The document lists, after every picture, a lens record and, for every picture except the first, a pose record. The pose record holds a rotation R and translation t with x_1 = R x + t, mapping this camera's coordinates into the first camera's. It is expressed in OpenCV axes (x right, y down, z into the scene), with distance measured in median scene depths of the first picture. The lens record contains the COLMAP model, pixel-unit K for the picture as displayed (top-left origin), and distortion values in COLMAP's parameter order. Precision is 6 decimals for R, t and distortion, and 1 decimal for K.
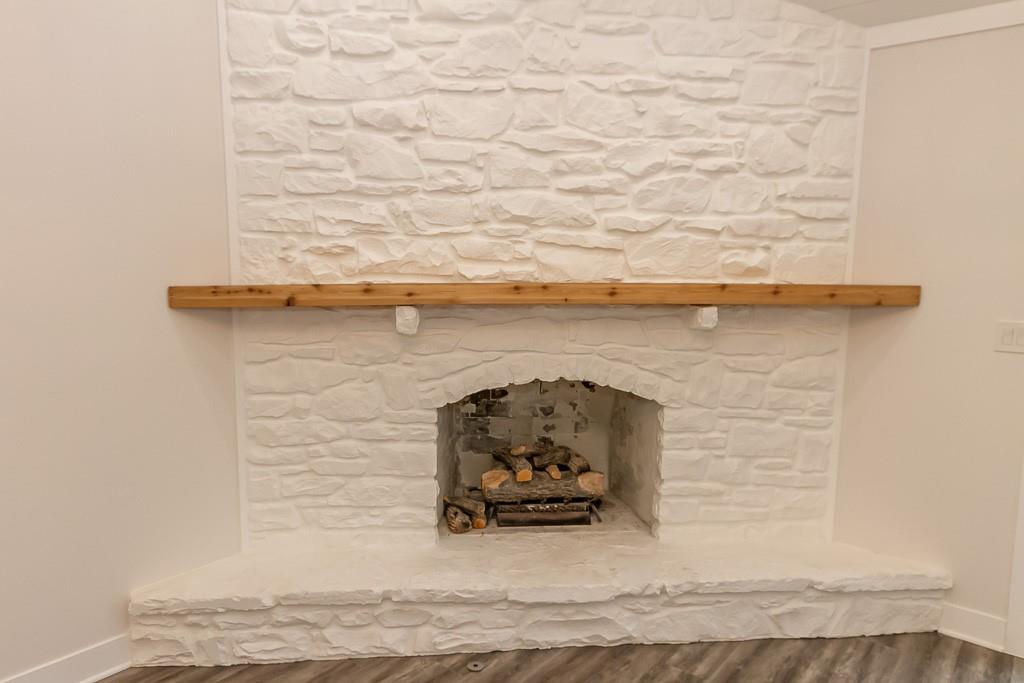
lens RADIAL K [[698.6, 0, 512.0], [0, 698.6, 341.5], [0, 0, 1]] dist [0.007041, 0.002344]
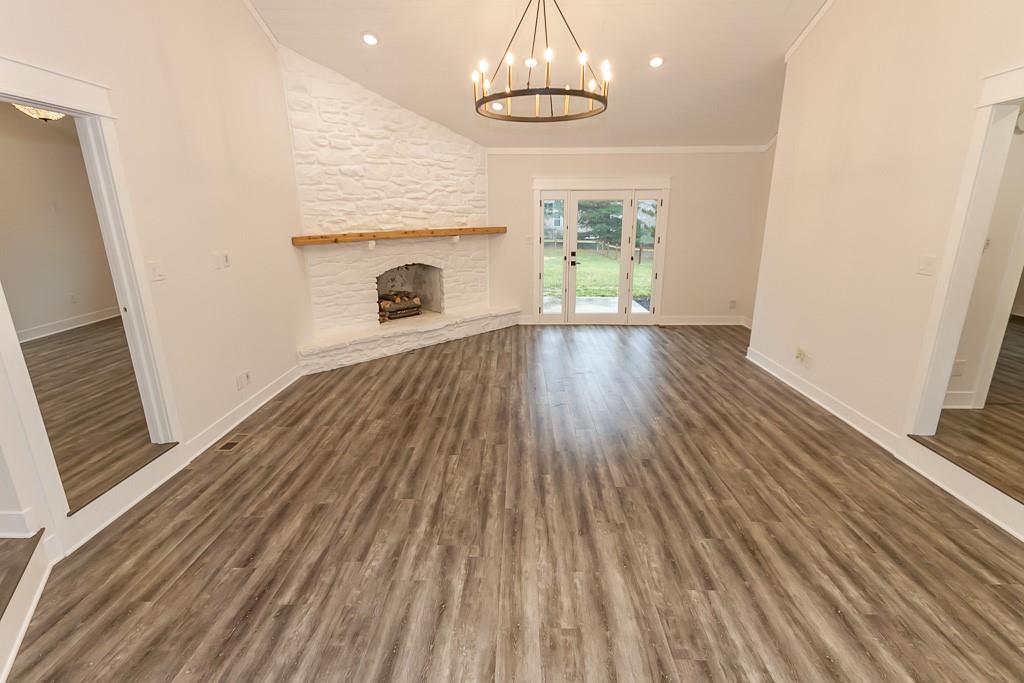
lens RADIAL K [[476.5, 0, 514.1], [0, 476.5, 343.2], [0, 0, 1]] dist [0.017389, -0.008942]
pose [[0.774046, -0.185274, 0.605414, -0.941748], [0.090568, 0.978793, 0.183743, 0.056138], [-0.626618, -0.087394, 0.774411, -0.925251]]
